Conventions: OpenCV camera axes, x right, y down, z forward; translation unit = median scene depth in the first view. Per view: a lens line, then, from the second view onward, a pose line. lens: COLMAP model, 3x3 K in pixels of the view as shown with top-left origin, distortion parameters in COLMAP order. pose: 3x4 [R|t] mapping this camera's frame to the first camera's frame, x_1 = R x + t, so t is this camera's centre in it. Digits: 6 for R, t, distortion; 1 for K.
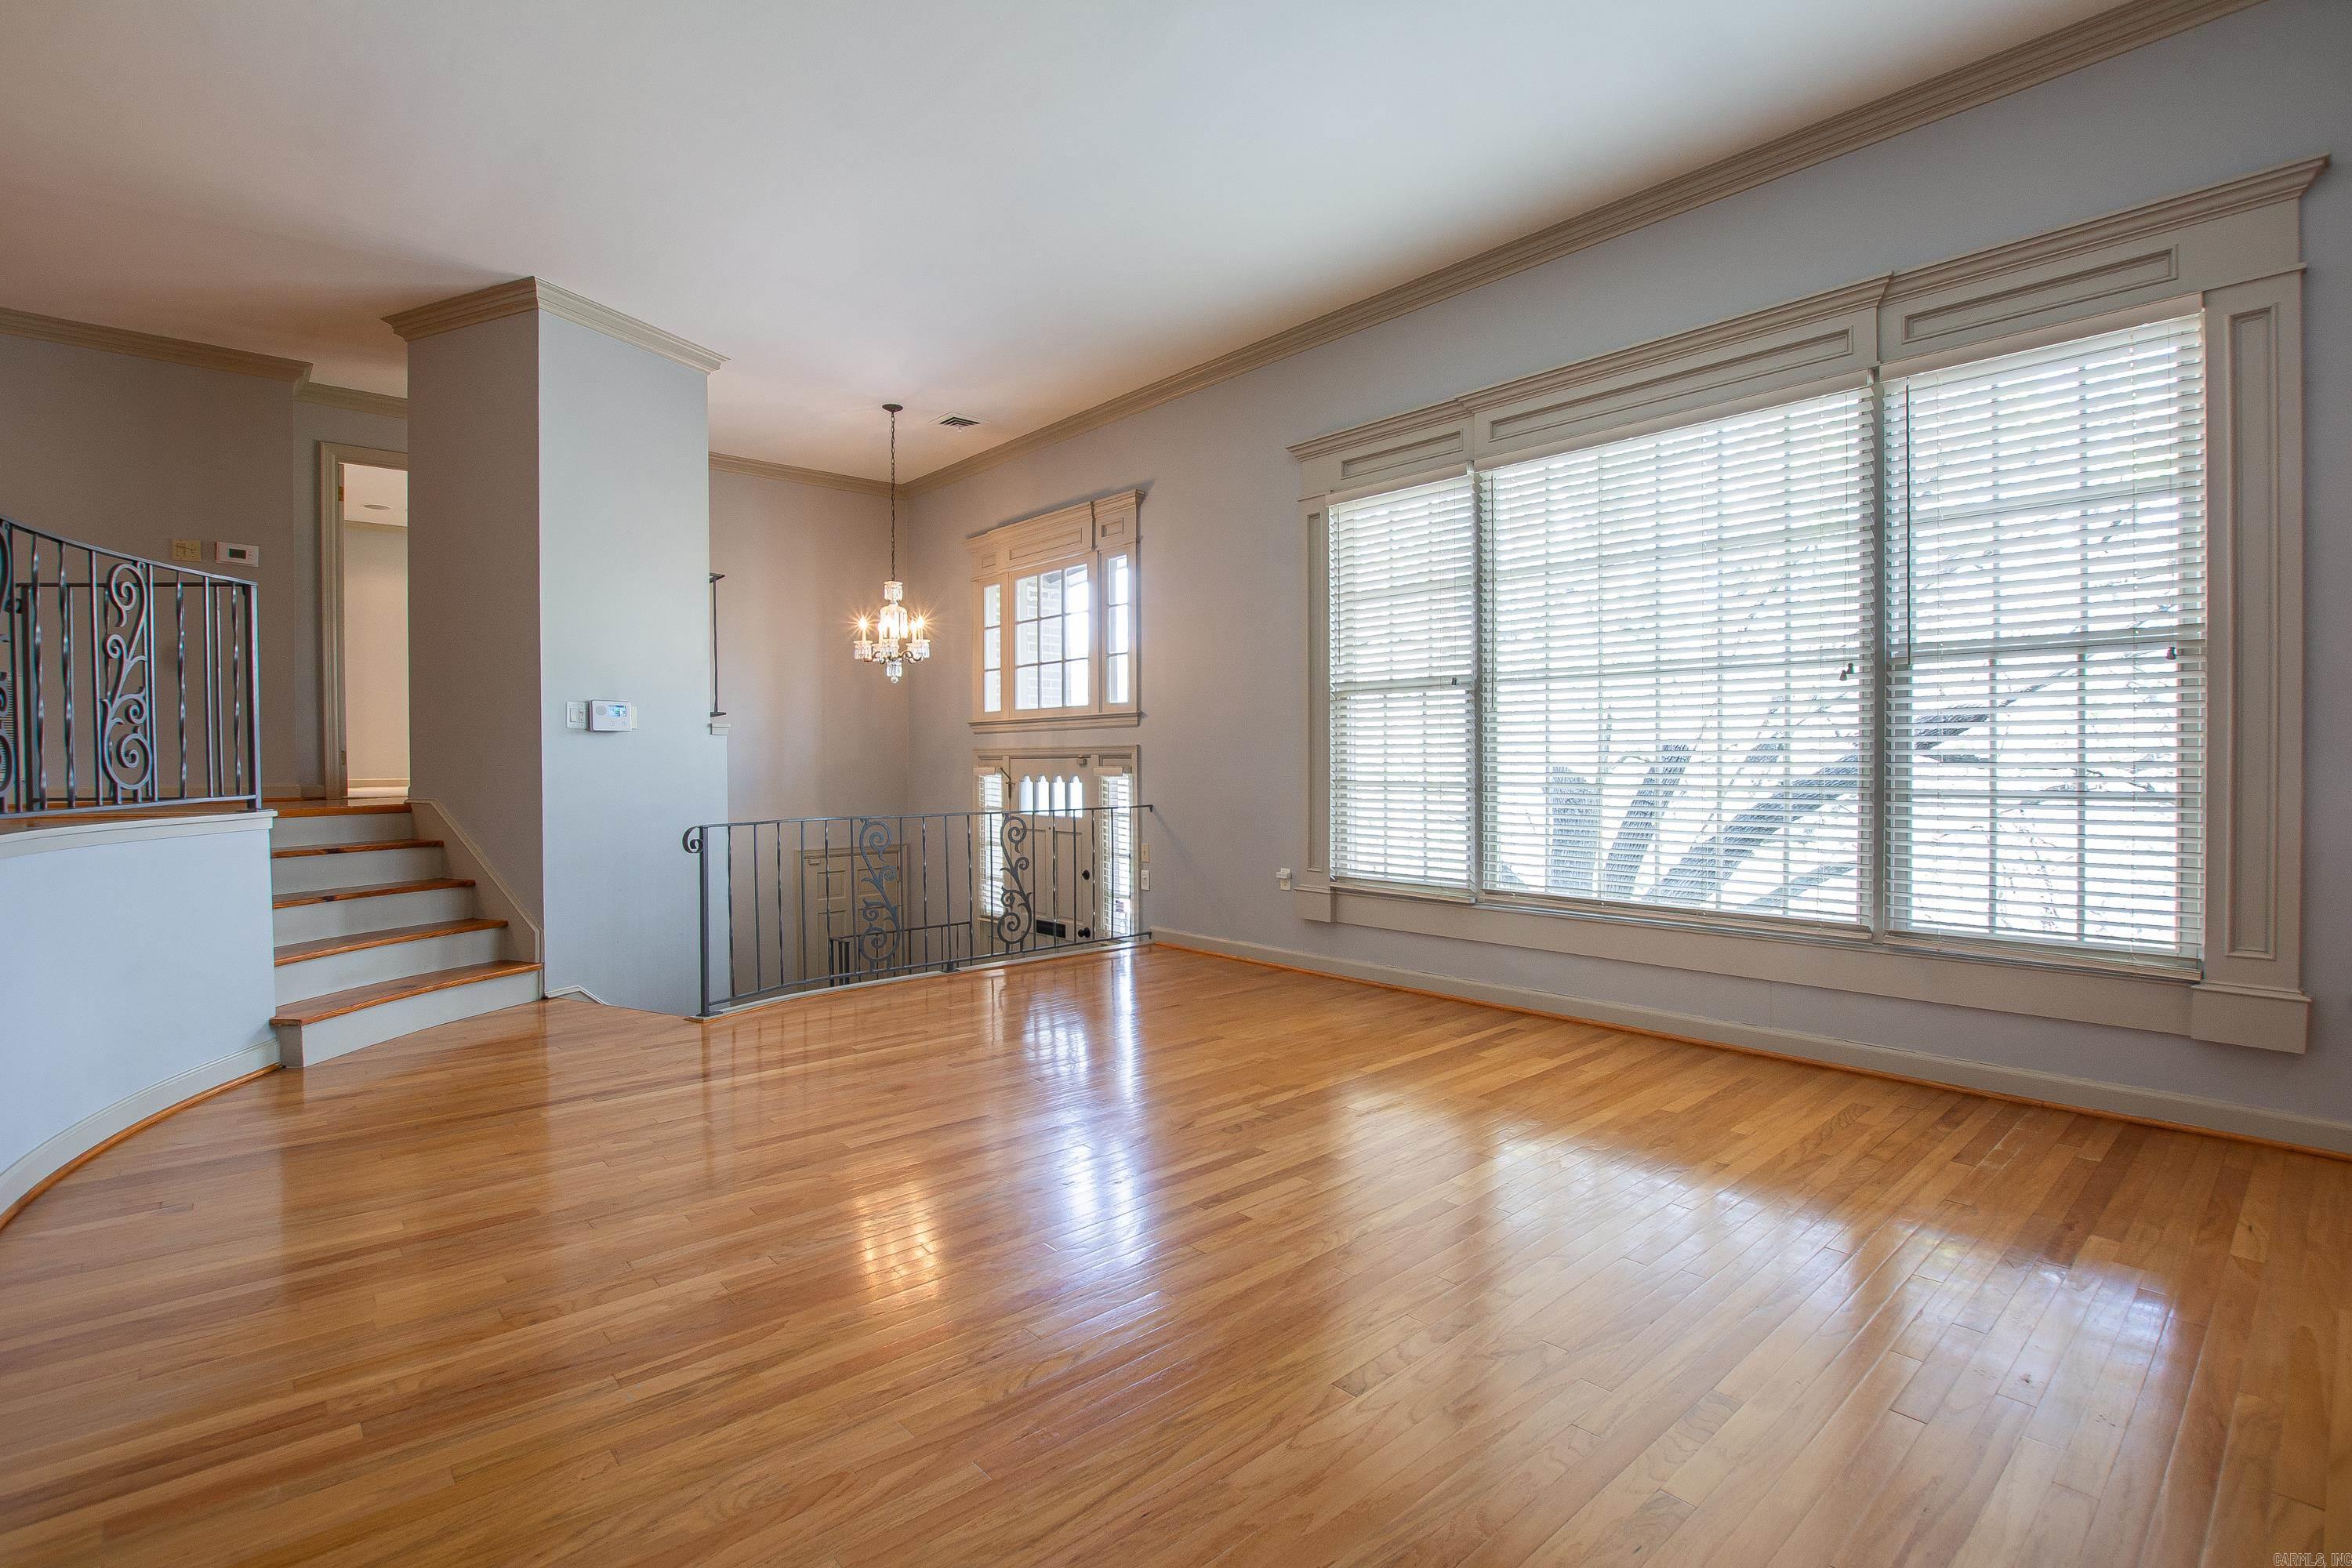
lens RADIAL K [[1096.3, 0, 1182.6], [0, 1096.3, 777.2], [0, 0, 1]] dist [-0.031892, 0.003569]
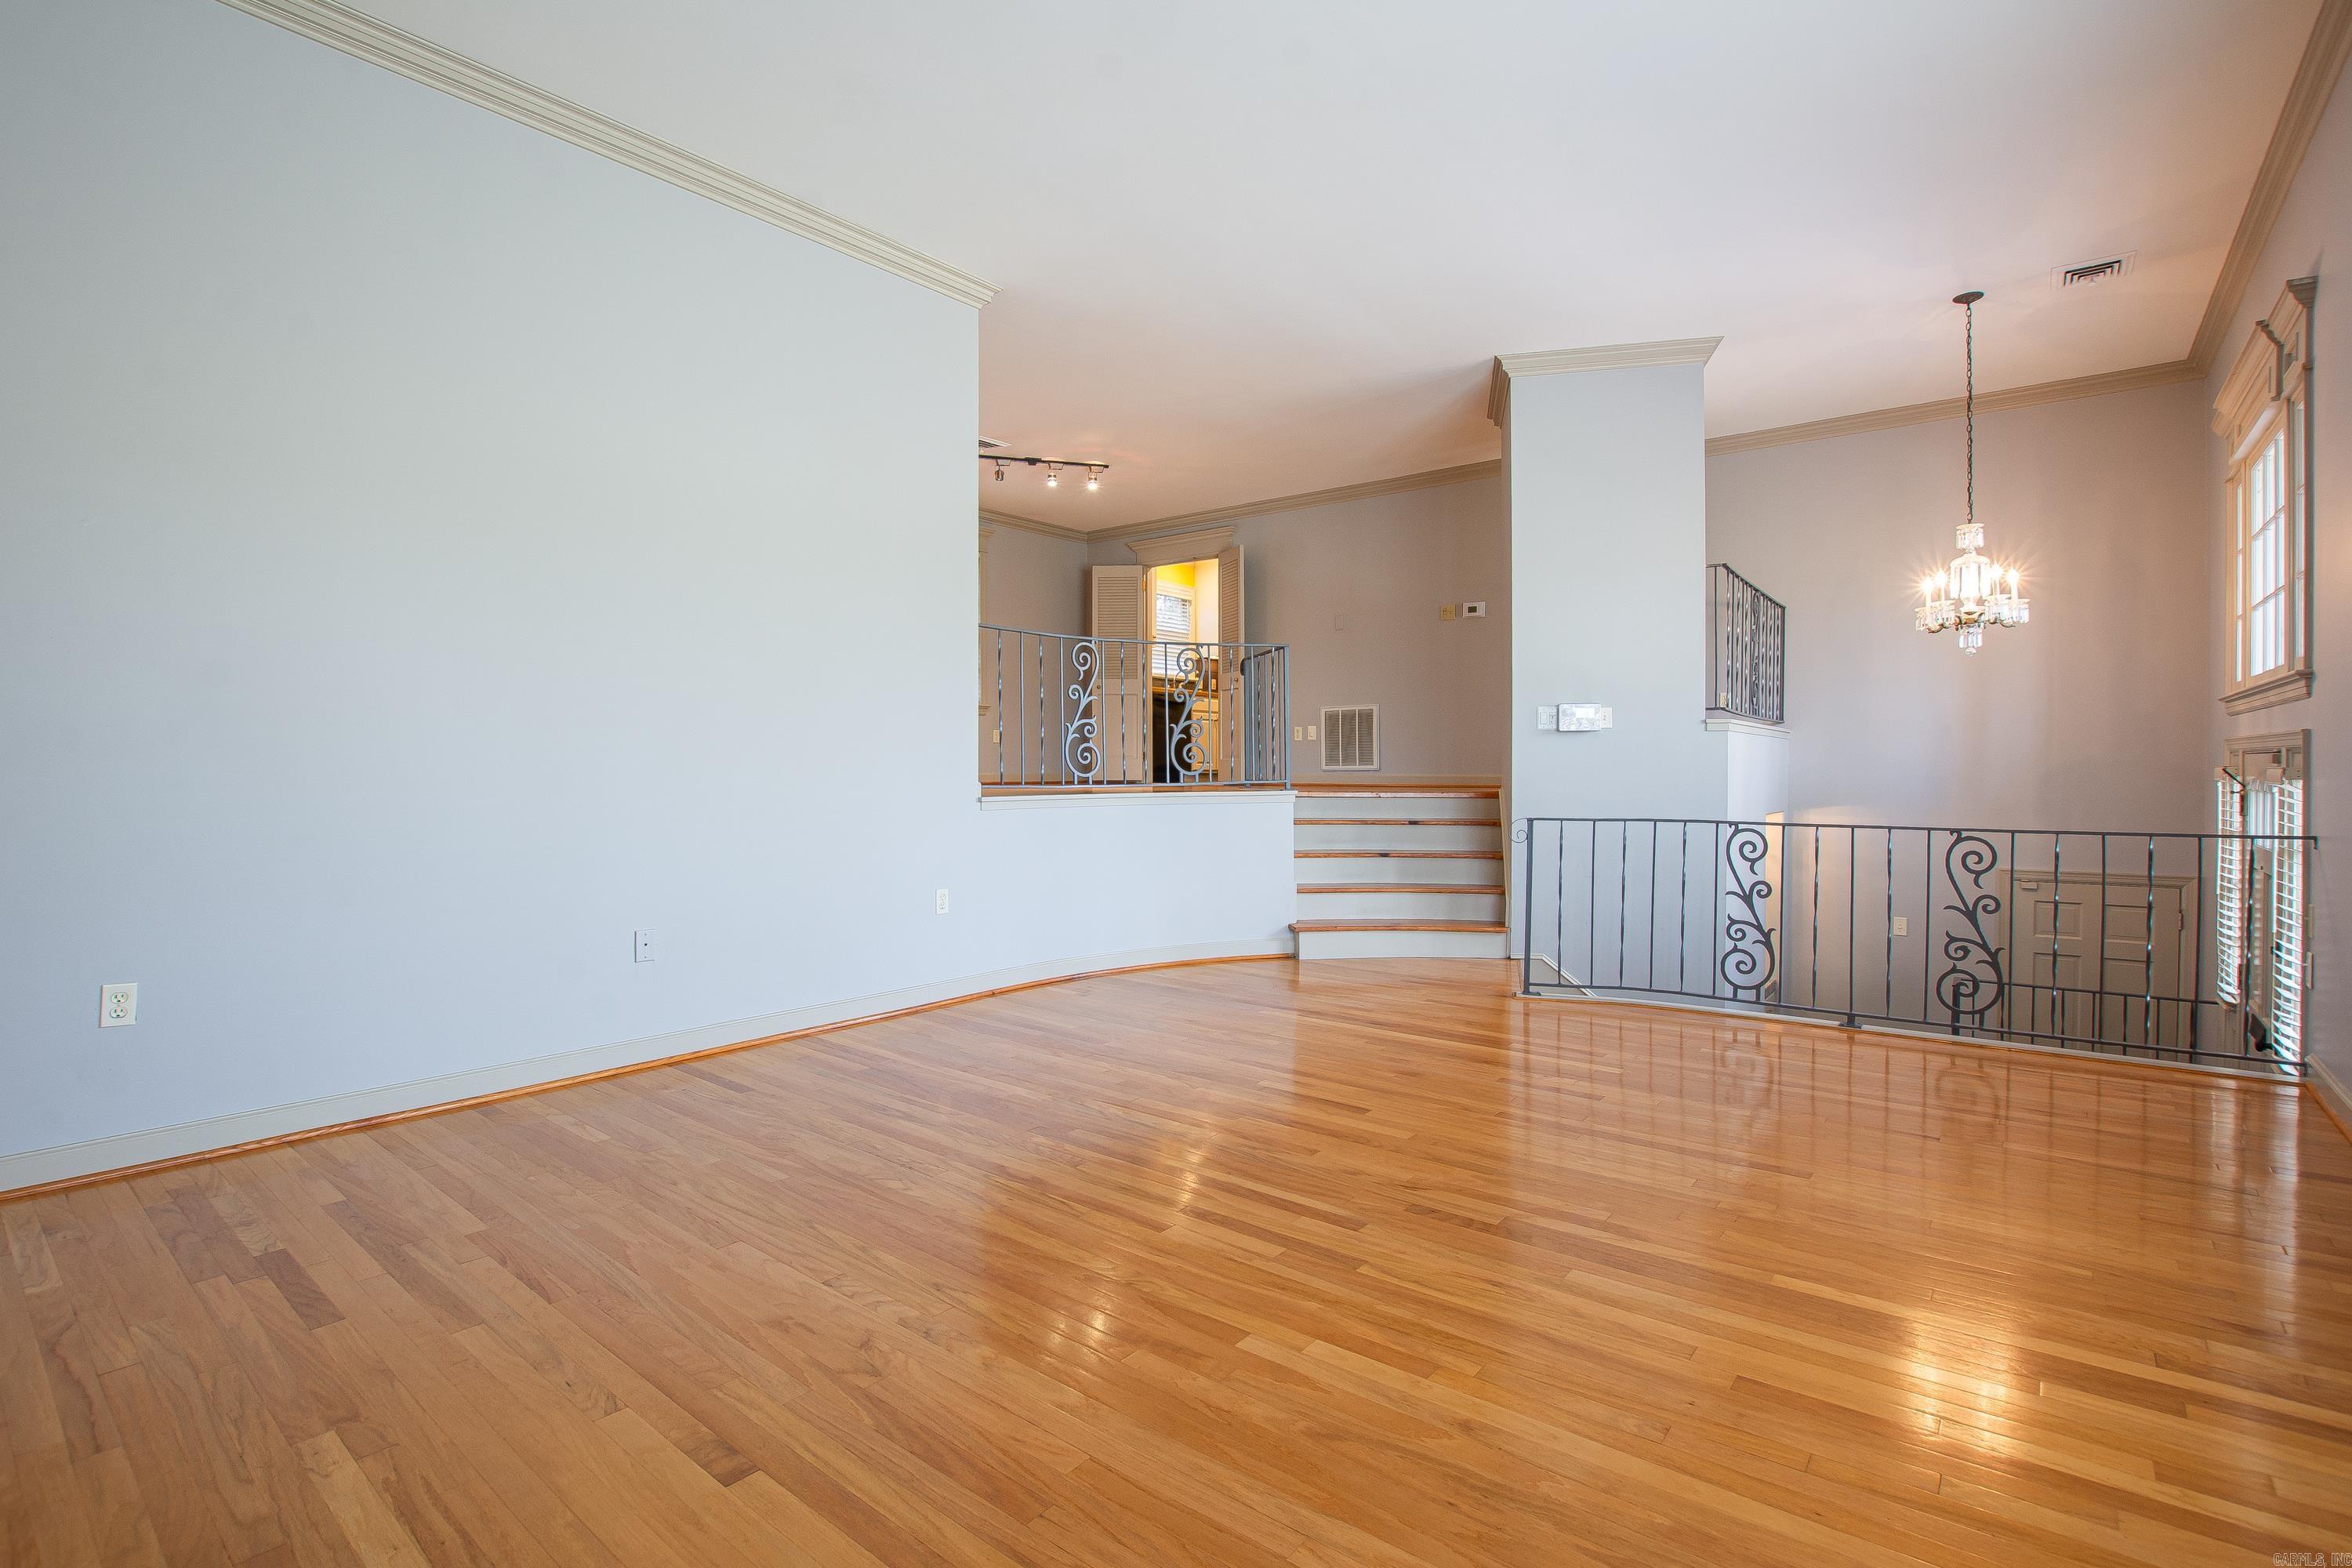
lens RADIAL K [[1096.3, 0, 1185.6], [0, 1096.3, 778.4], [0, 0, 1]] dist [-0.031892, 0.003569]
pose [[0.165889, 0.018443, -0.985972, 0.417745], [-0.011316, 0.999795, 0.016798, -0.007061], [0.986079, 0.008371, 0.166064, 0.350798]]
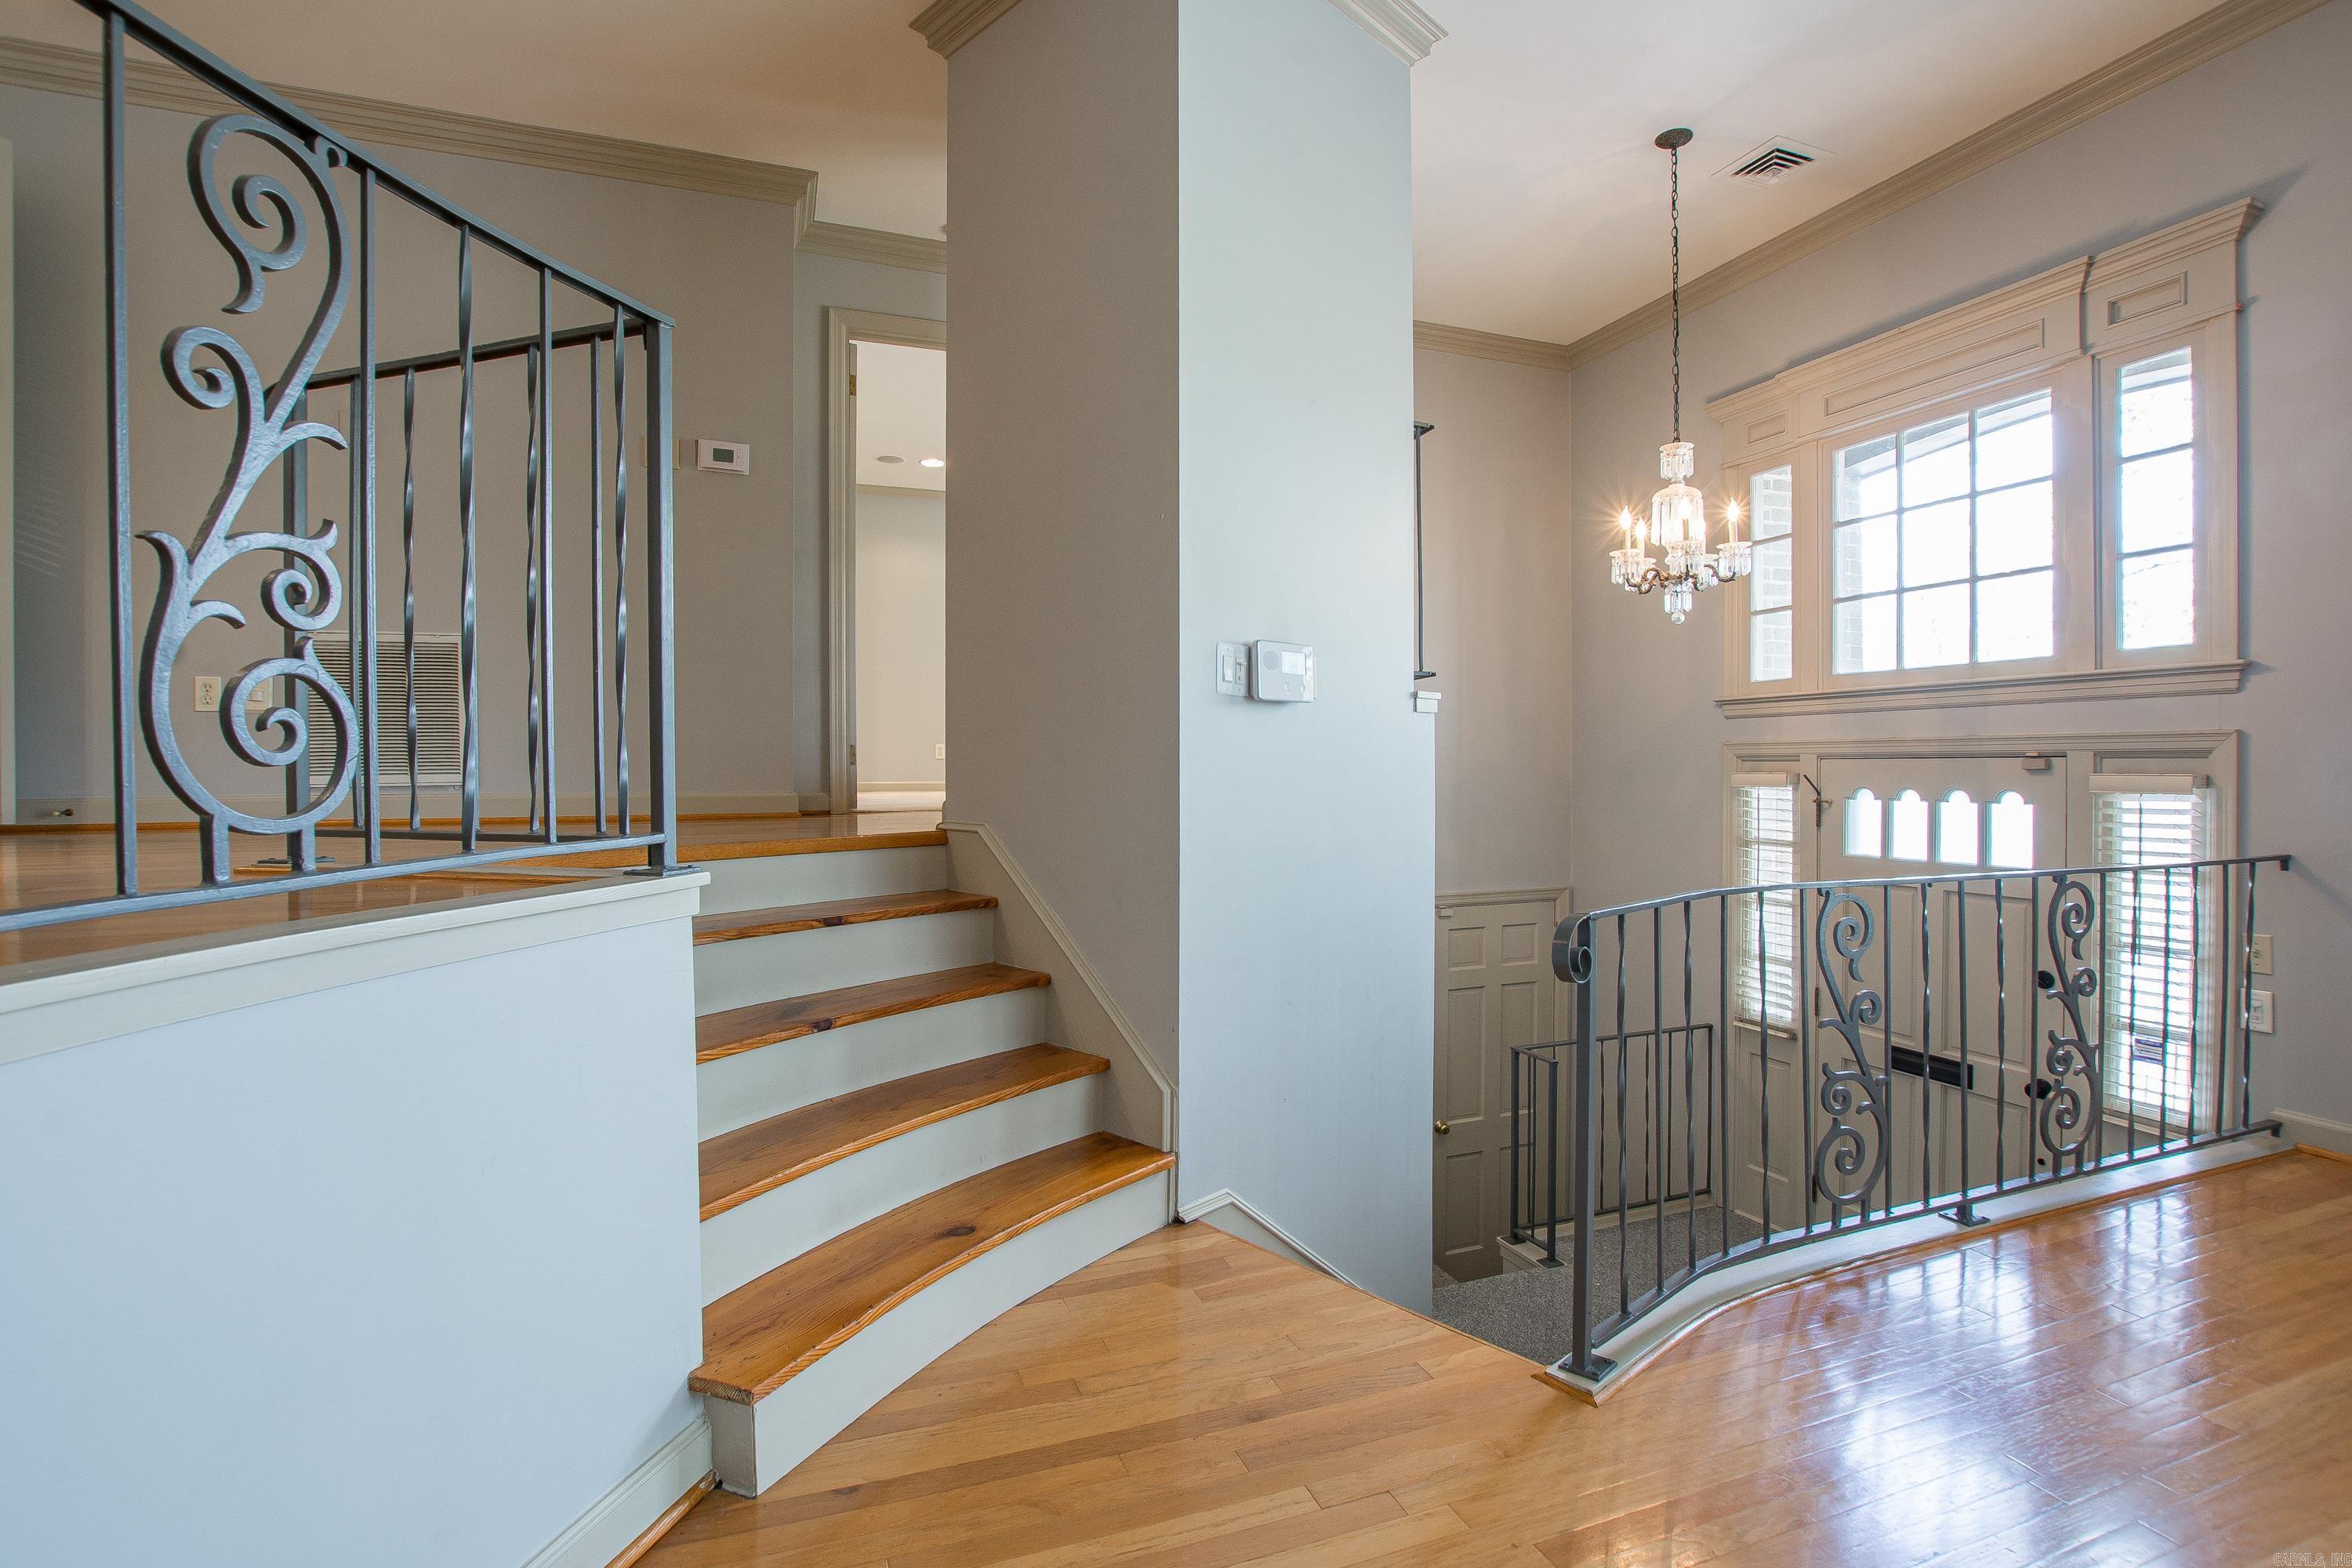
lens RADIAL K [[1096.3, 0, 1183.8], [0, 1096.3, 779.7], [0, 0, 1]] dist [-0.031892, 0.003569]
pose [[0.932085, 0.008593, -0.362137, -0.315008], [-0.009178, 0.999958, 0.000104, -0.003605], [0.362123, 0.003227, 0.932125, 0.407627]]
